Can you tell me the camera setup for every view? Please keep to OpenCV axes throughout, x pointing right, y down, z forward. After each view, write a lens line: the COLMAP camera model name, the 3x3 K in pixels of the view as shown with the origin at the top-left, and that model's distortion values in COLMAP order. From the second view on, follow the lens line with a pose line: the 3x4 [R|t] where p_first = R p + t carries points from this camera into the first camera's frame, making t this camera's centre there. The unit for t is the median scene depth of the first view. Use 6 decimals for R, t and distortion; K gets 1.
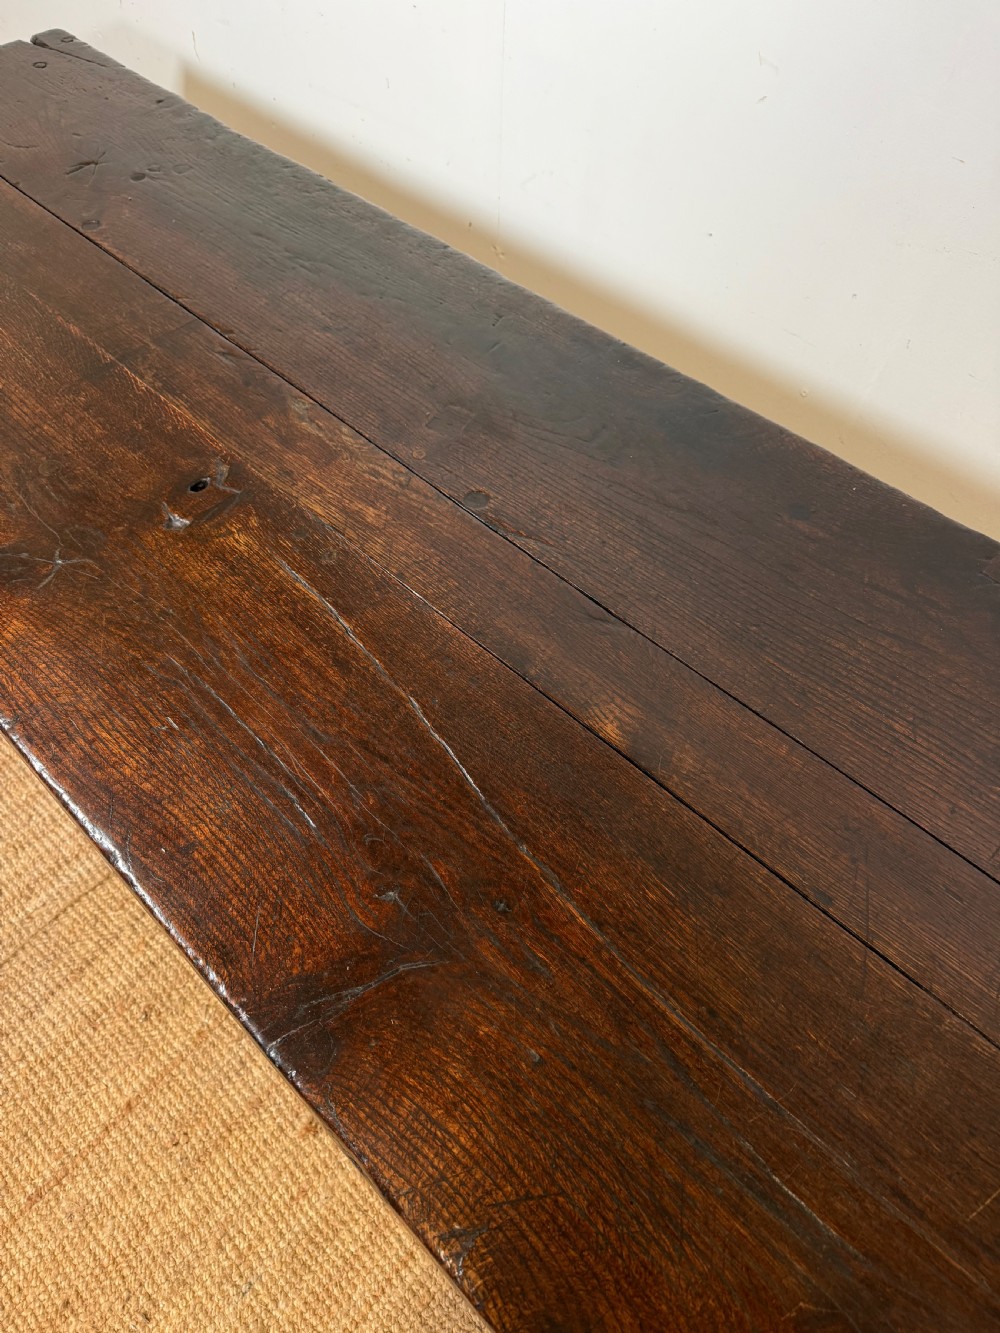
lens RADIAL K [[957.8, 0, 500.4], [0, 957.8, 669.5], [0, 0, 1]] dist [0.015829, -0.028164]
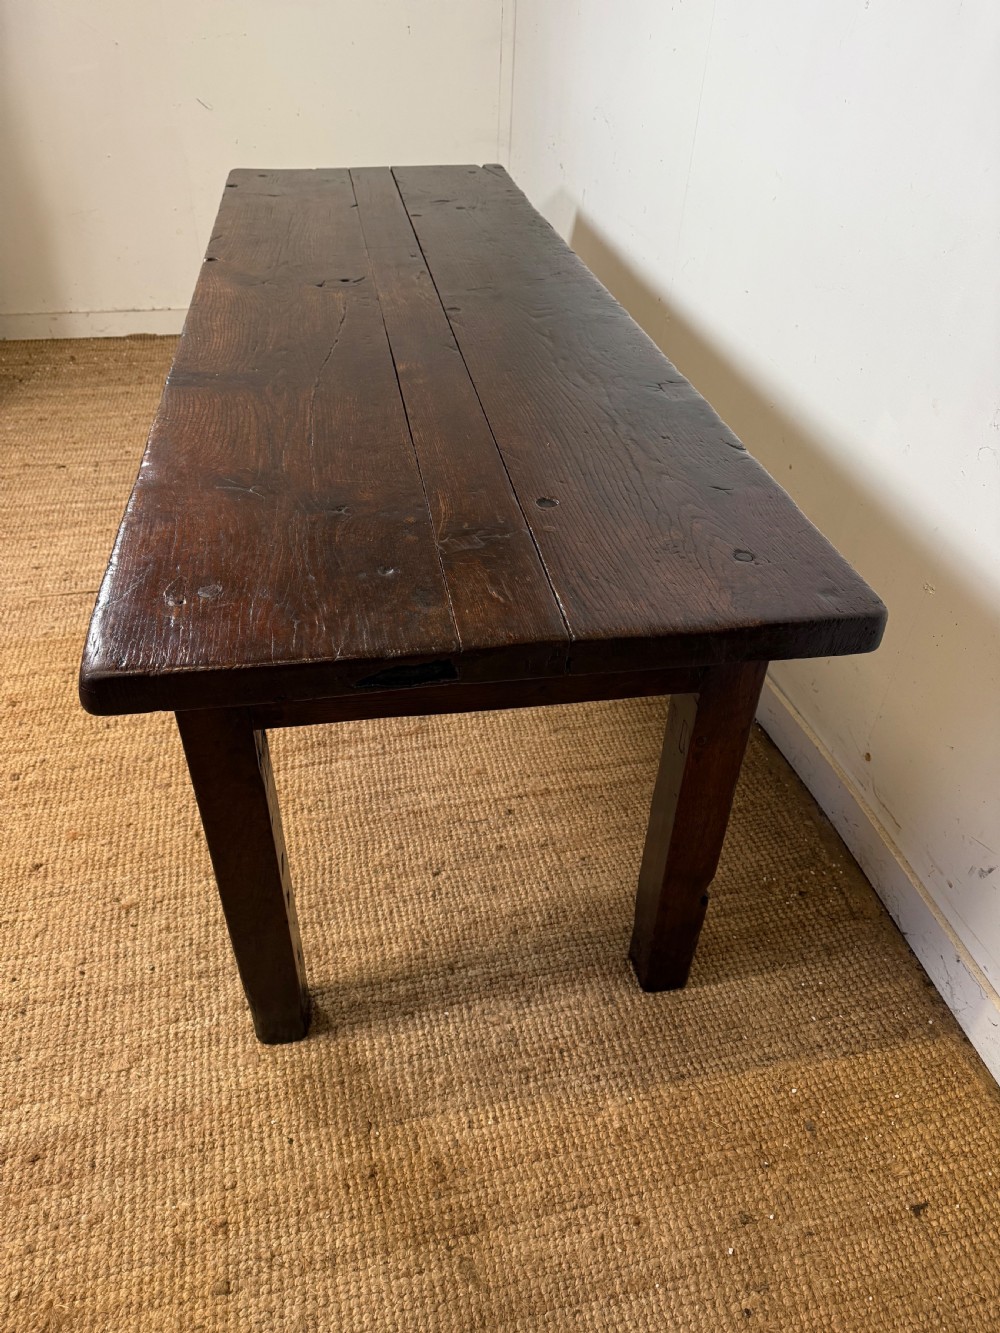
lens RADIAL K [[954.6, 0, 497.7], [0, 954.6, 672.0], [0, 0, 1]] dist [0.014462, -0.021596]
pose [[0.812063, 0.363205, -0.456766, 0.995728], [-0.473023, 0.868064, -0.150712, 0.576999], [0.341763, 0.338449, 0.876727, -0.283264]]
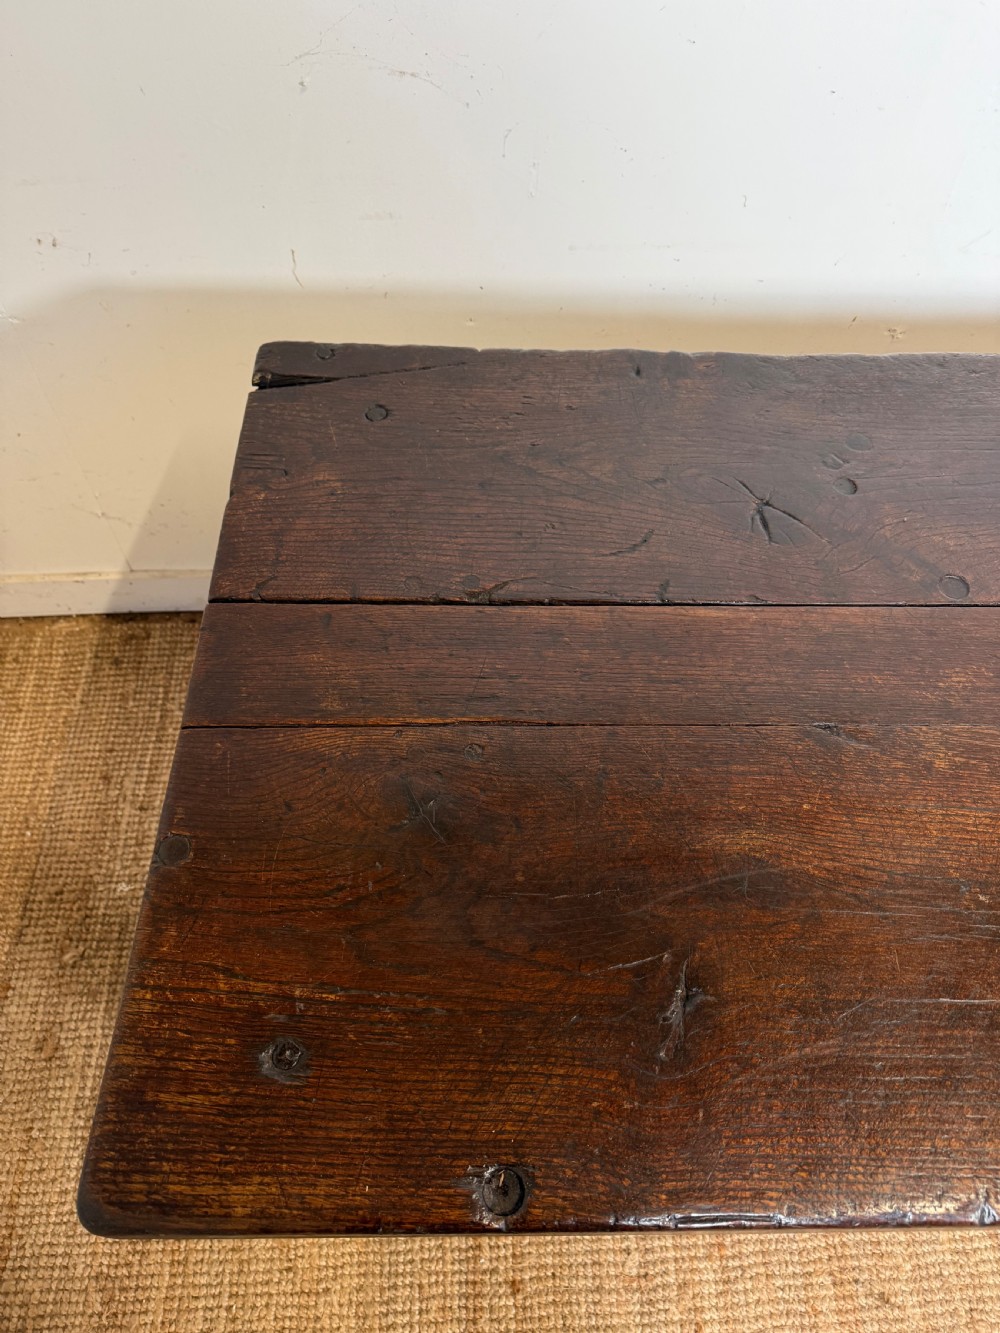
lens RADIAL K [[954.6, 0, 500.9], [0, 954.6, 656.0], [0, 0, 1]] dist [0.014462, -0.021596]
pose [[0.704861, -0.594311, 0.387255, -1.098247], [0.566207, 0.800243, 0.197535, -0.859530], [-0.427295, 0.080031, 0.900563, 0.658120]]
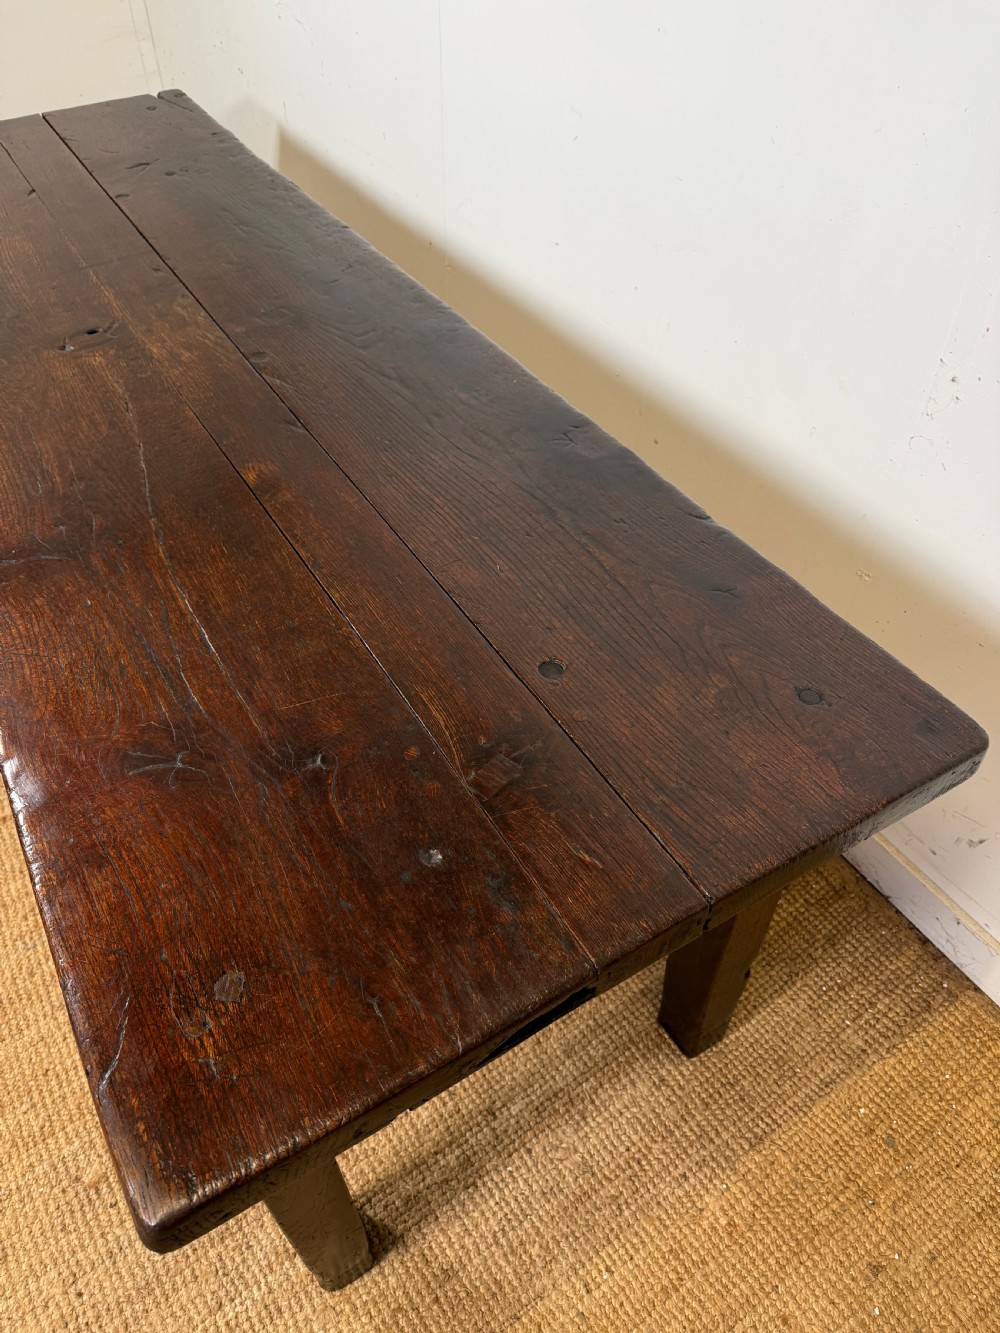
lens RADIAL K [[957.8, 0, 500.7], [0, 957.8, 672.2], [0, 0, 1]] dist [0.015829, -0.028164]
pose [[0.968868, 0.165214, -0.184389, 0.602719], [-0.186002, 0.977272, -0.101698, 0.326318], [0.163396, 0.132829, 0.977578, -0.257896]]
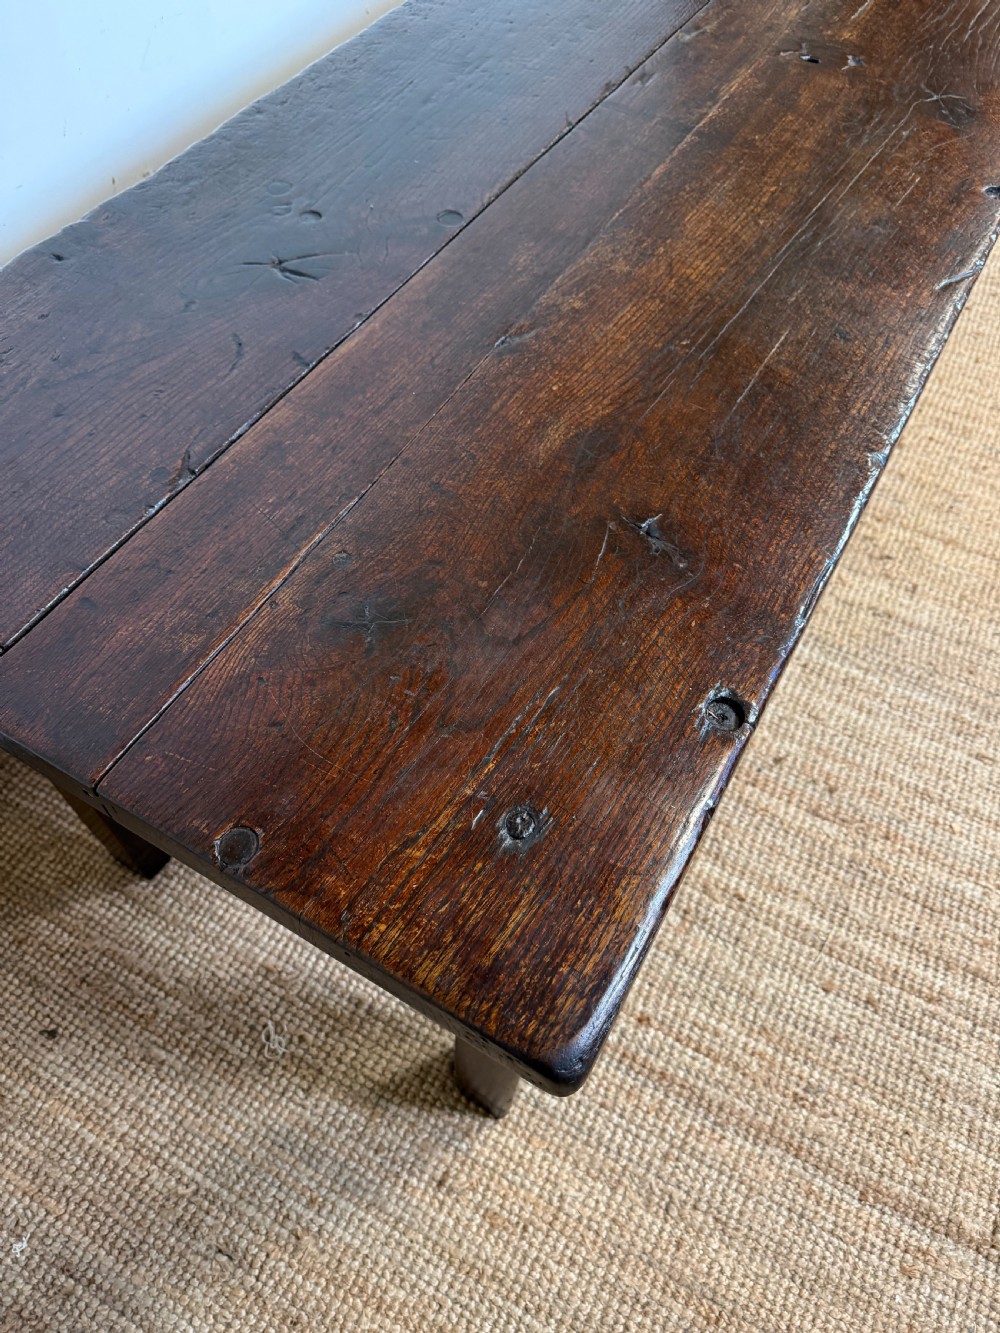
lens RADIAL K [[957.8, 0, 509.5], [0, 957.8, 662.2], [0, 0, 1]] dist [0.015829, -0.028164]
pose [[-0.259537, -0.806514, 0.531201, -1.318456], [0.755495, 0.173063, 0.631883, -0.989646], [-0.601554, 0.565317, 0.564402, 0.892054]]
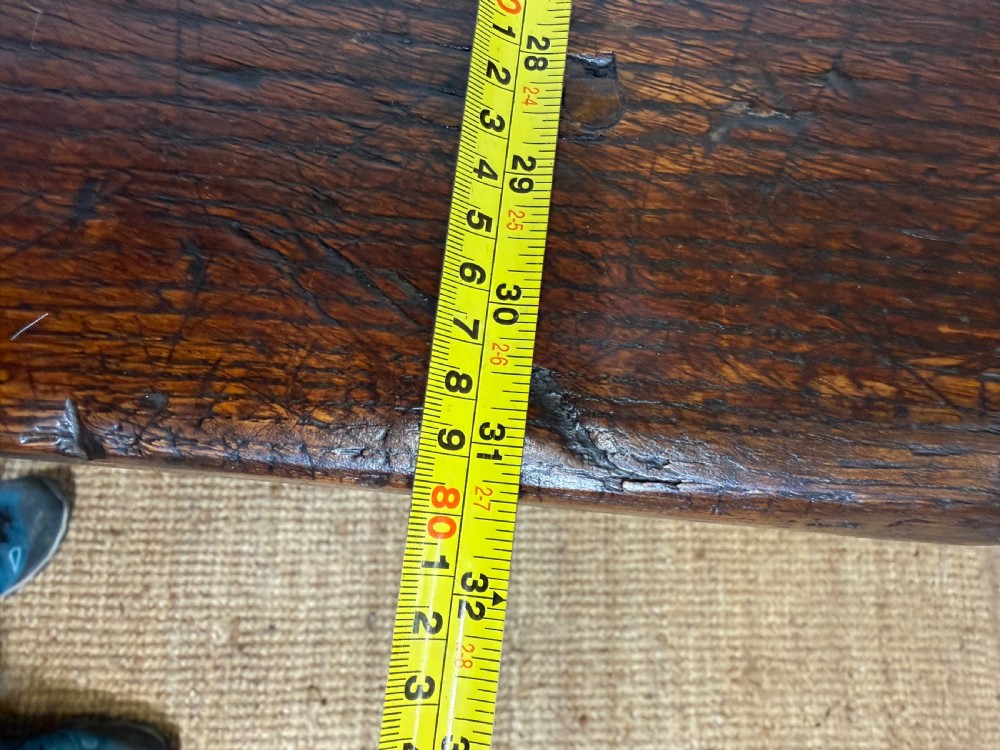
lens RADIAL K [[718.5, 0, 547.4], [0, 718.5, 373.9], [0, 0, 1]] dist [0.015829, -0.028164]
pose [[0.765270, -0.618135, 0.179643, 0.267368], [0.458804, 0.719522, 0.521332, 0.493328], [-0.451510, -0.316538, 0.834231, 0.244416]]
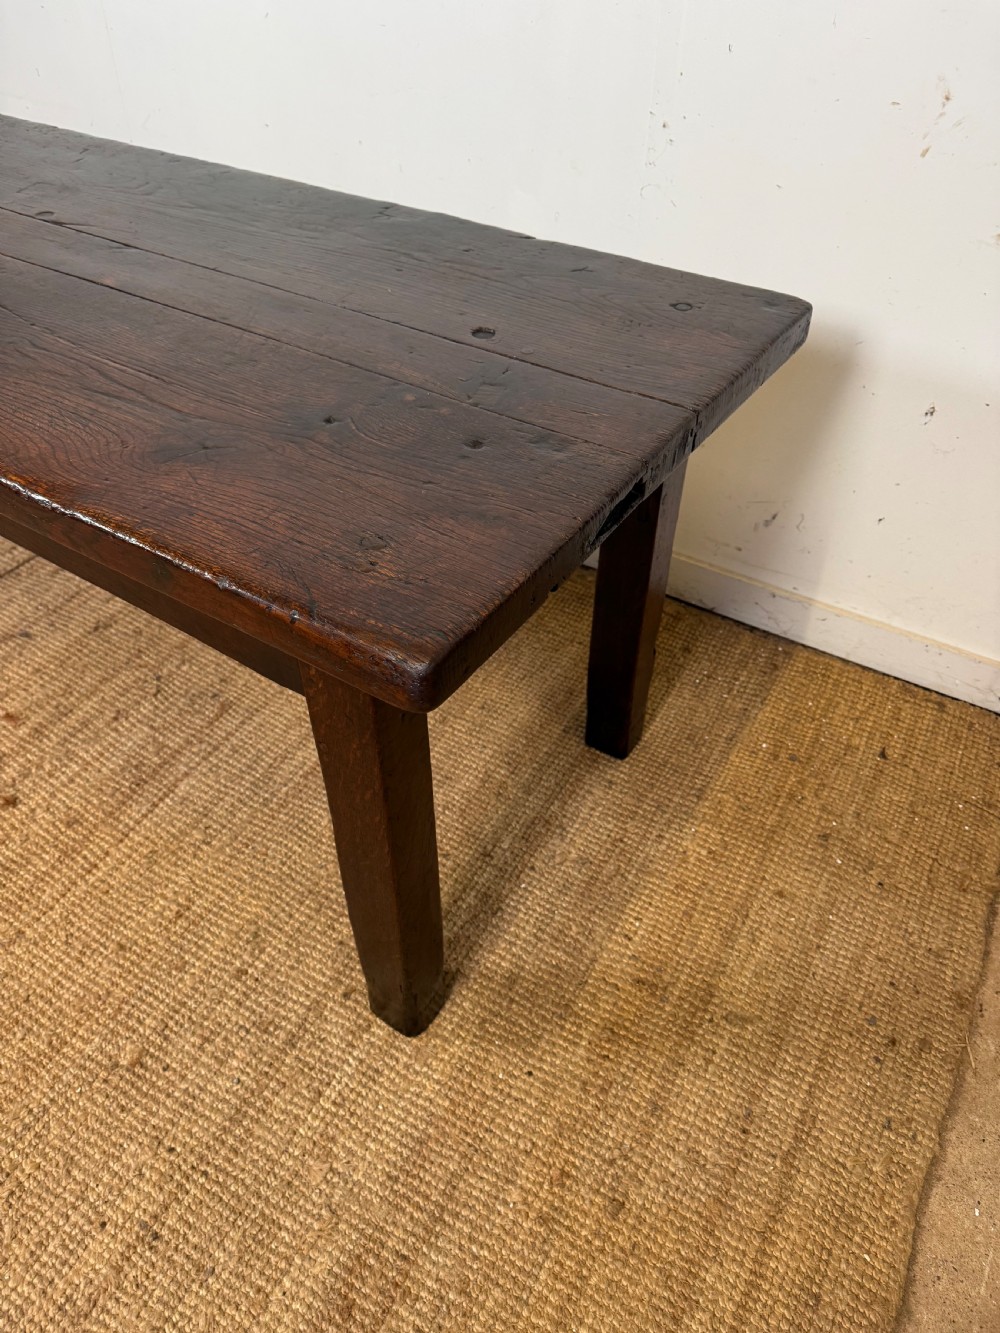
lens RADIAL K [[954.6, 0, 514.3], [0, 954.6, 663.2], [0, 0, 1]] dist [0.014462, -0.021596]
pose [[0.979027, -0.139006, 0.148940, 0.320312], [0.161934, 0.974573, -0.154872, 0.726908], [-0.123625, 0.175742, 0.976643, -0.326176]]
